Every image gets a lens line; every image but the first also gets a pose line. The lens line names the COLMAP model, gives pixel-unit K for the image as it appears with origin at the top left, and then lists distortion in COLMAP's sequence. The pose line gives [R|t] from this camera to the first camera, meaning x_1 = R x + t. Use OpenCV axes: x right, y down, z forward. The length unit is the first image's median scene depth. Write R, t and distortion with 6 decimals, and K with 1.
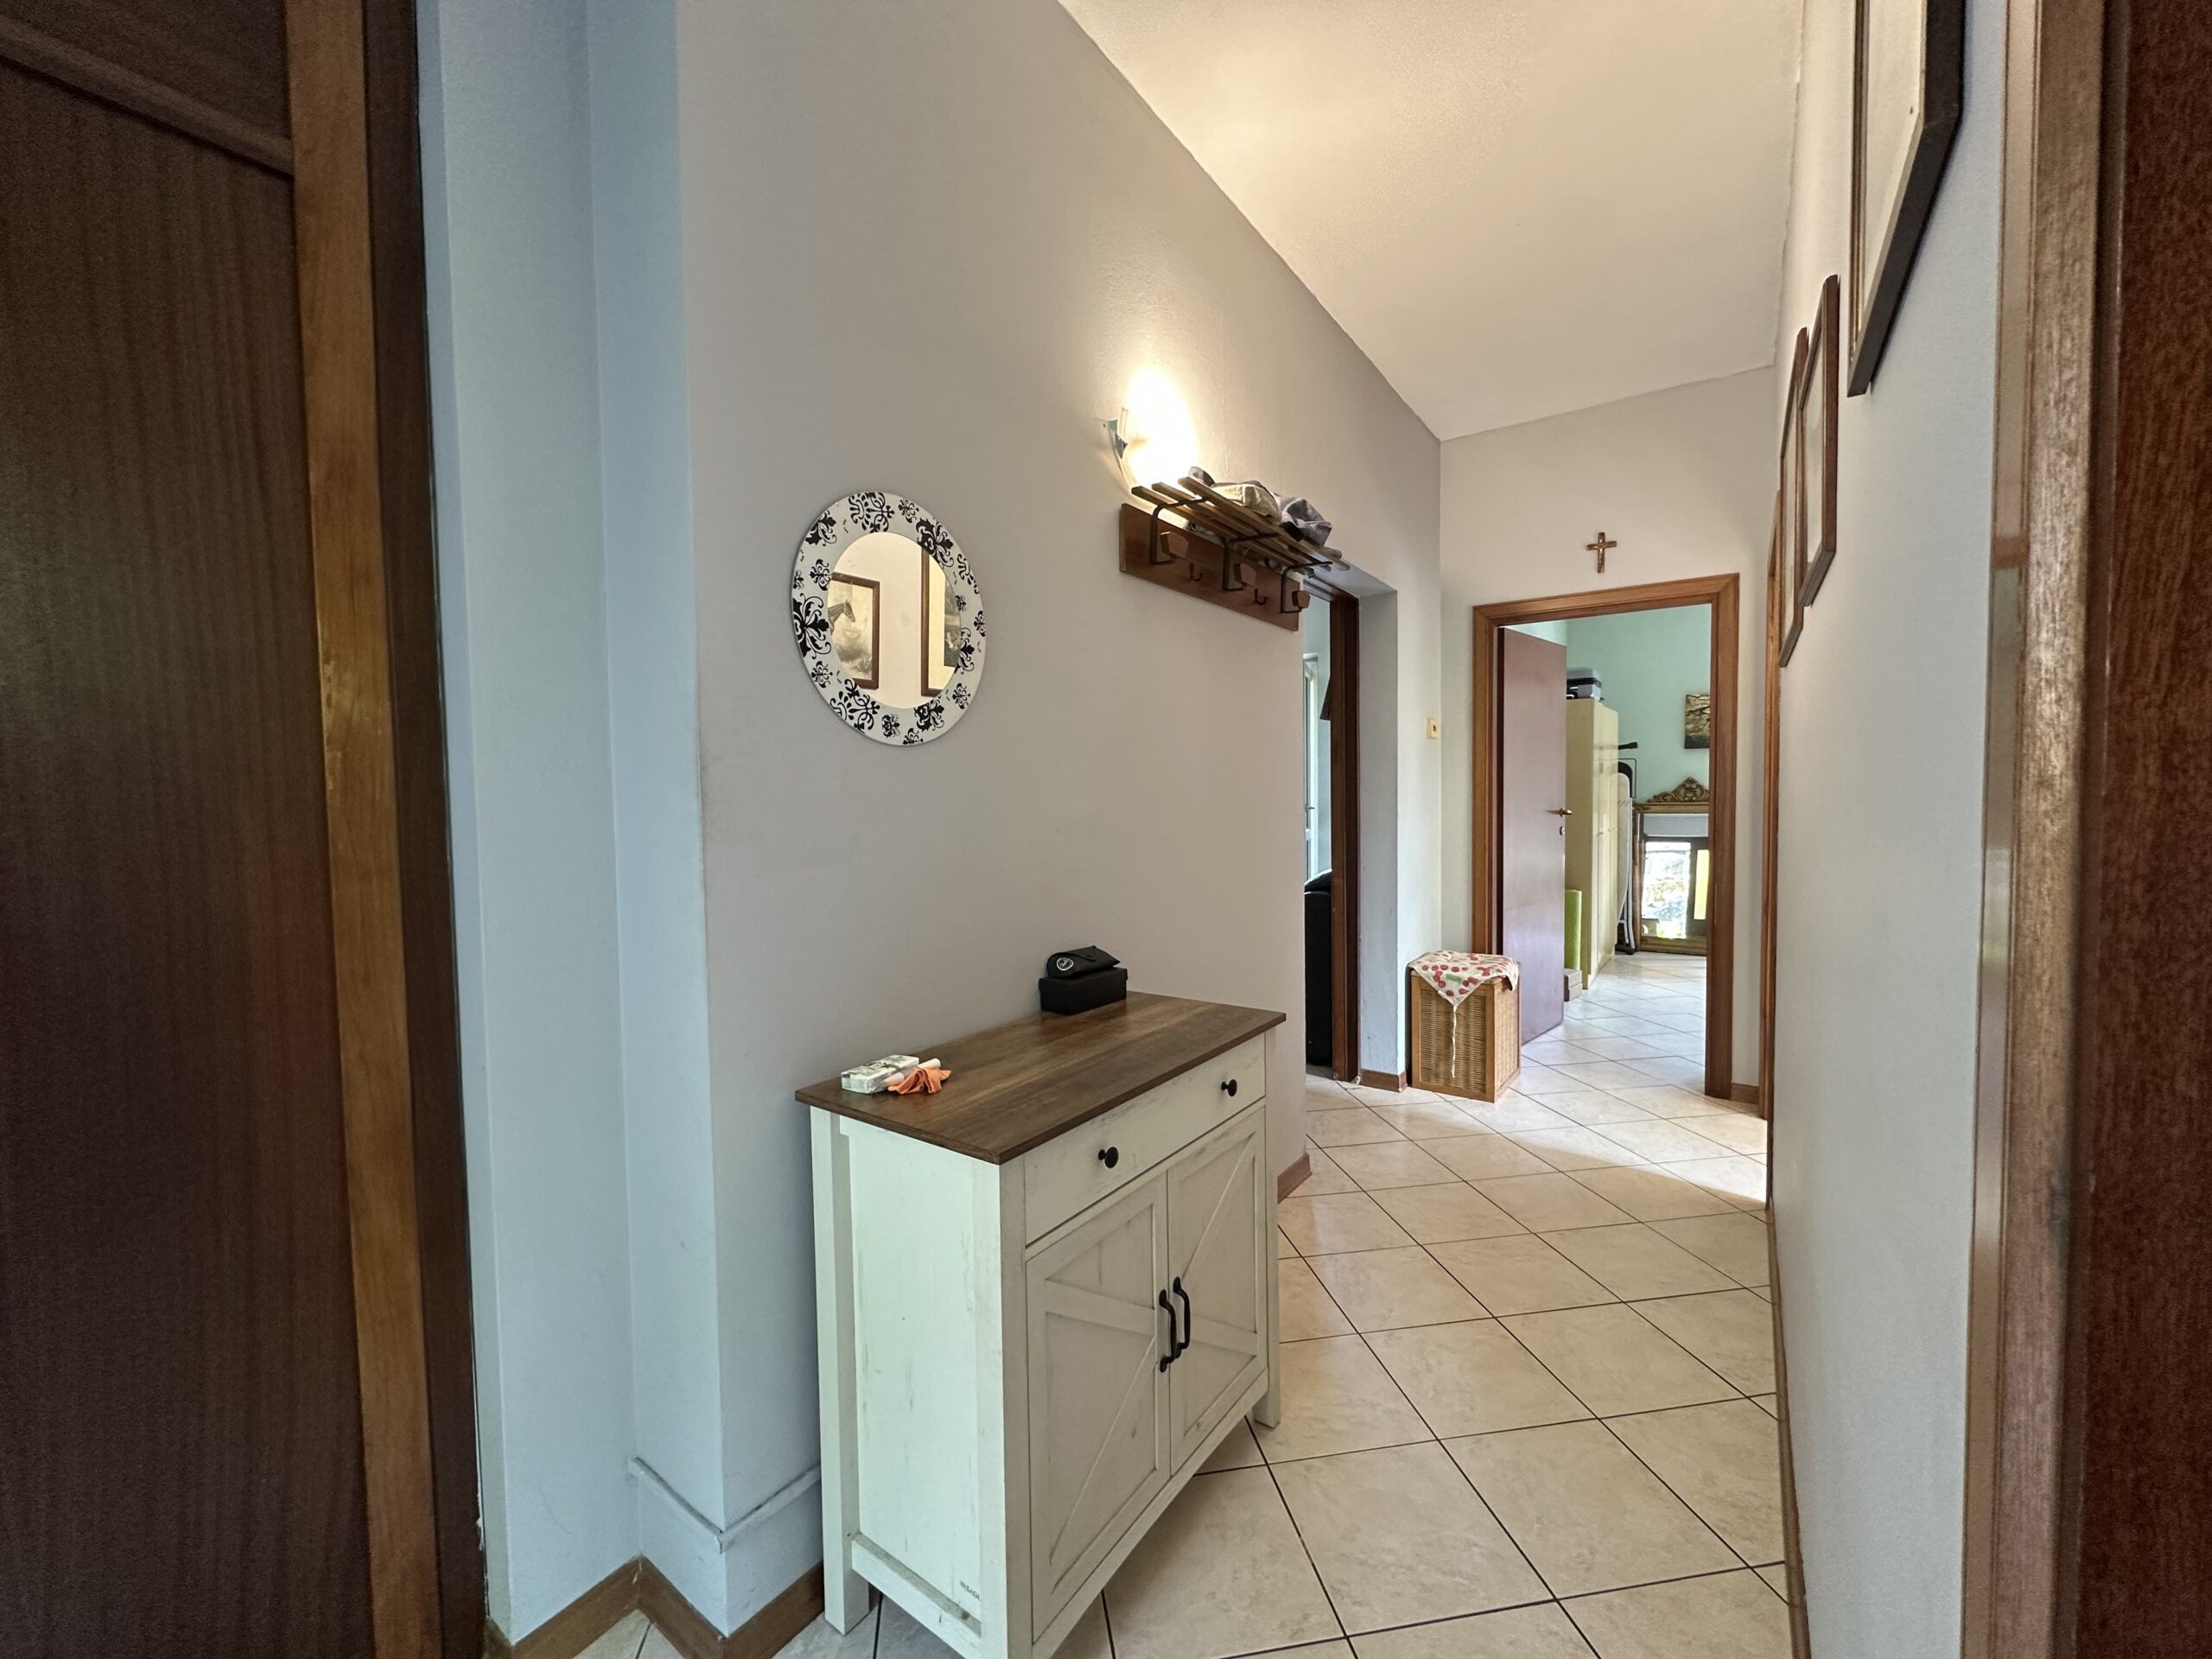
lens RADIAL K [[886.8, 0, 1107.8], [0, 886.8, 831.3], [0, 0, 1]] dist [-0.006879, 0.001807]
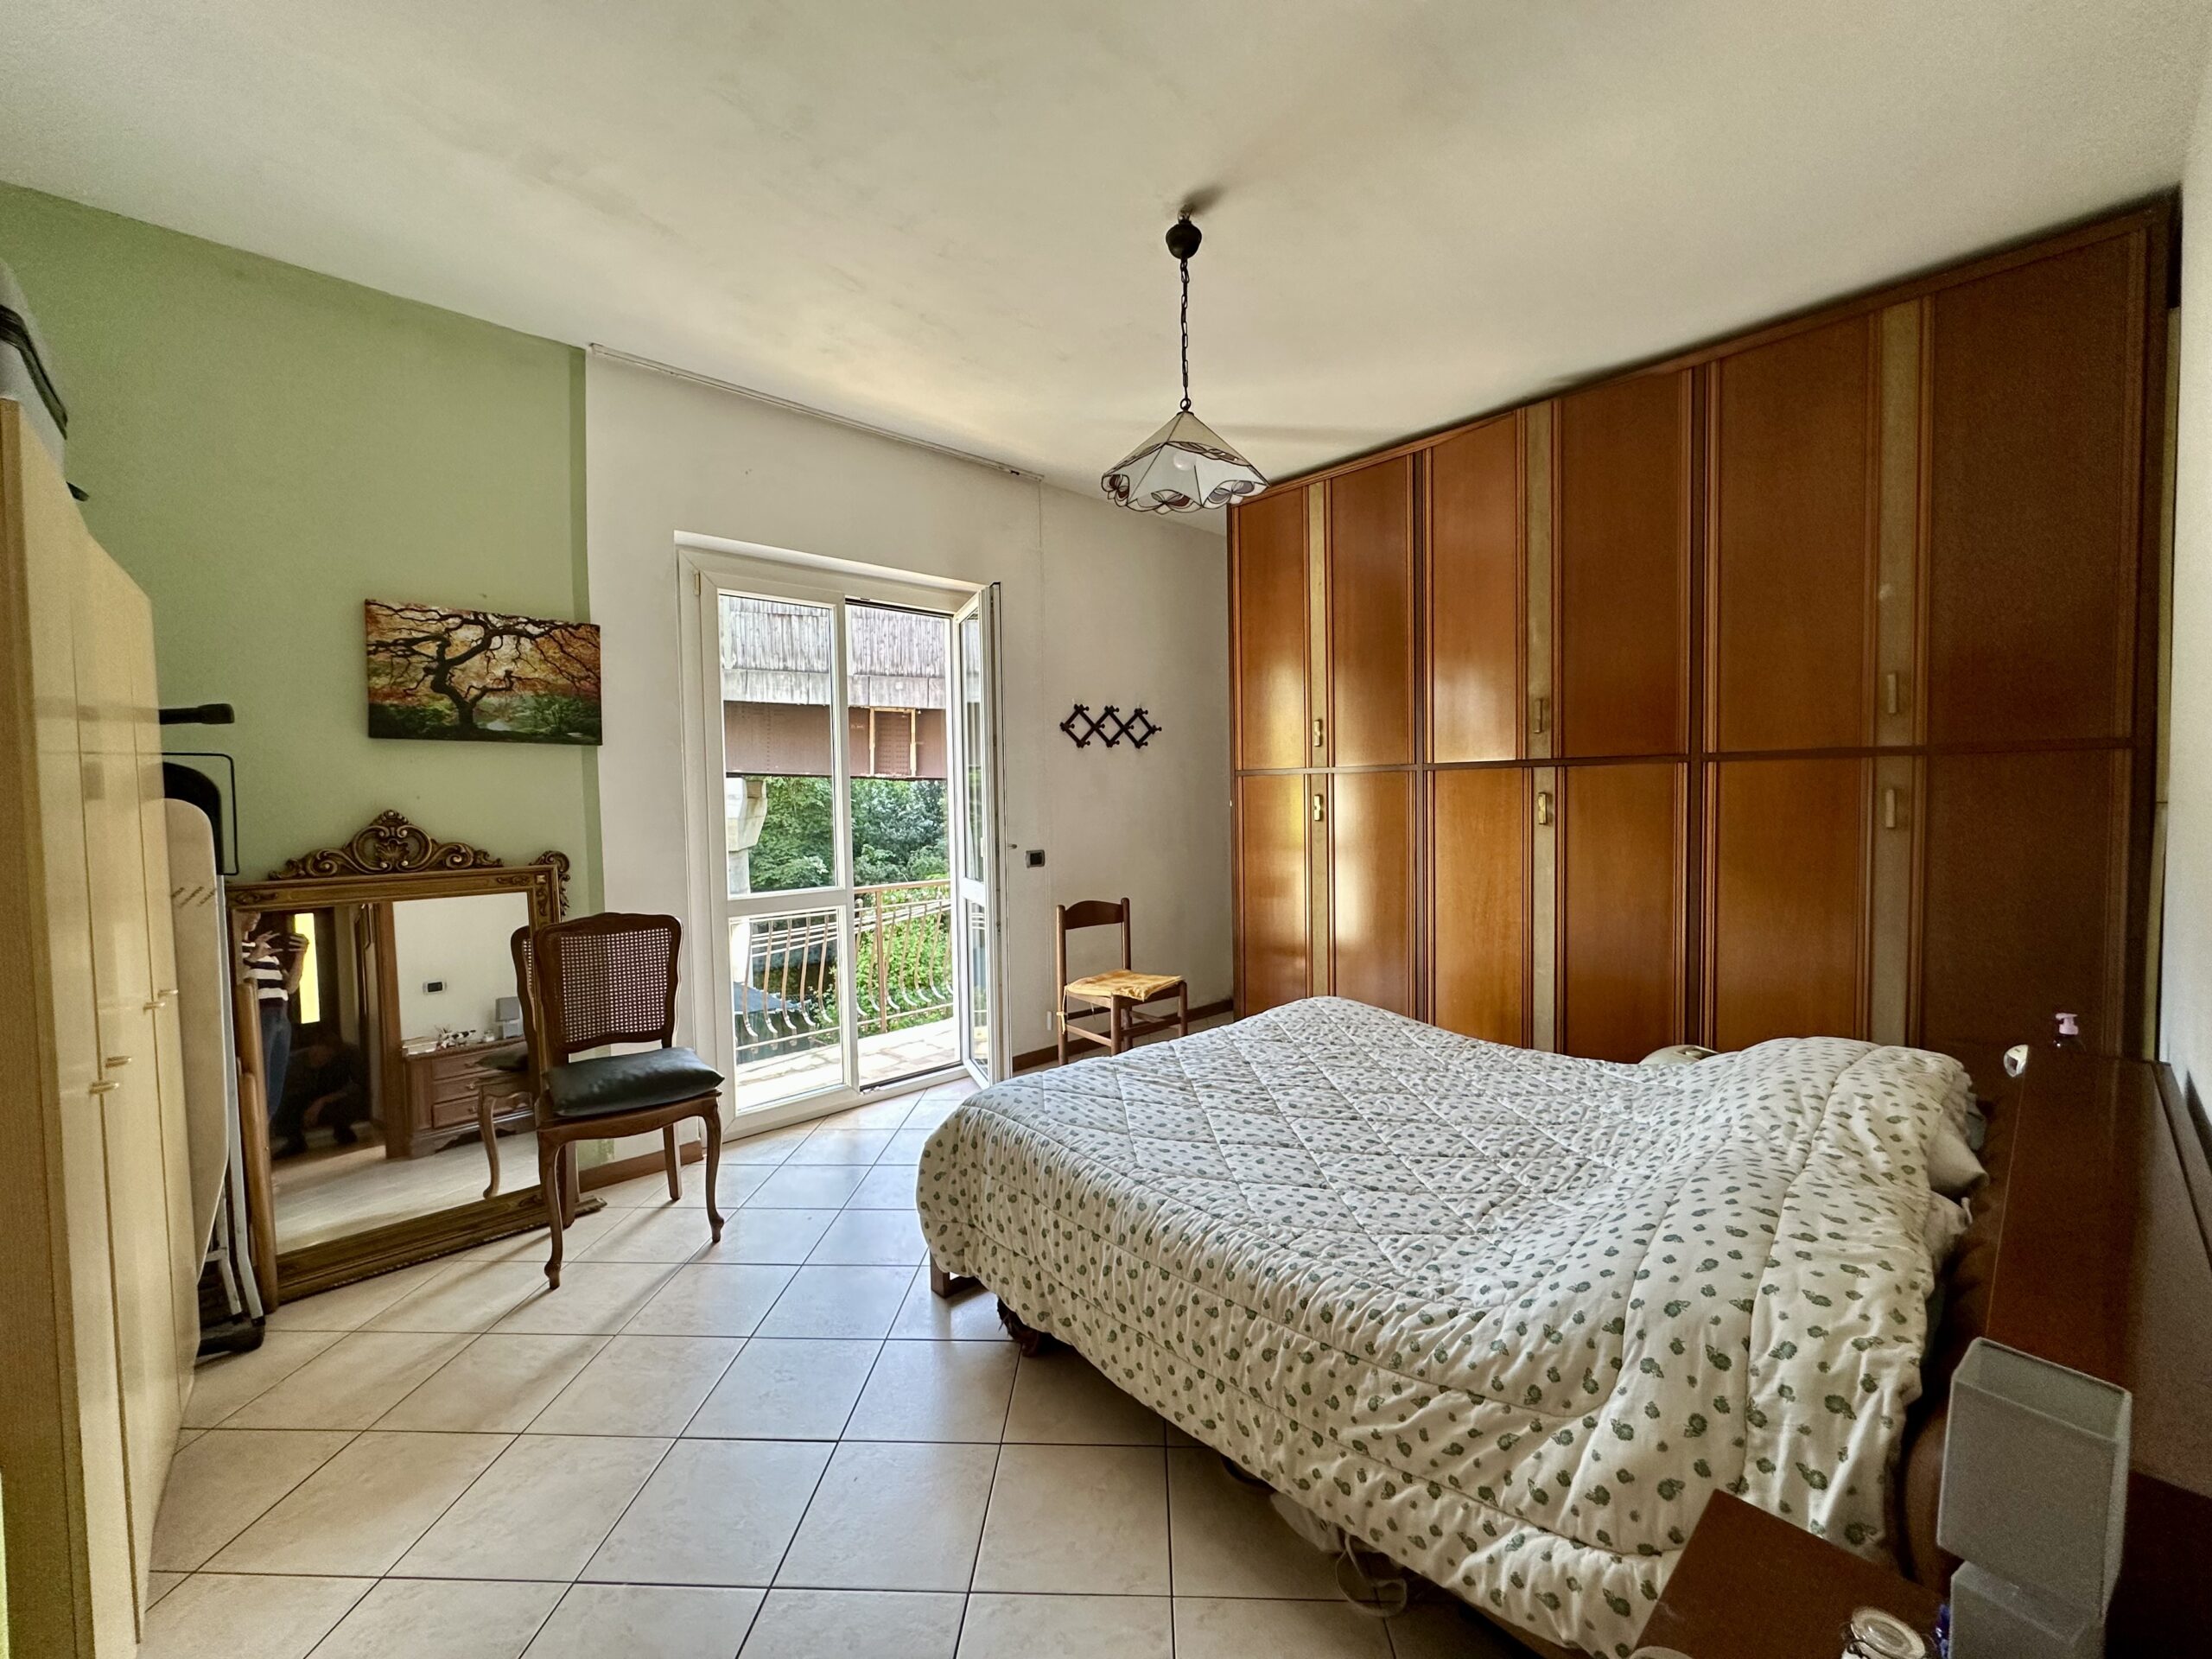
lens RADIAL K [[886.8, 0, 1106.2], [0, 886.8, 835.2], [0, 0, 1]] dist [-0.006879, 0.001807]
pose [[0.206209, -0.035043, 0.977880, 0.339345], [0.053953, 0.998245, 0.024396, -0.042829], [-0.977019, 0.047729, 0.207738, 0.608459]]
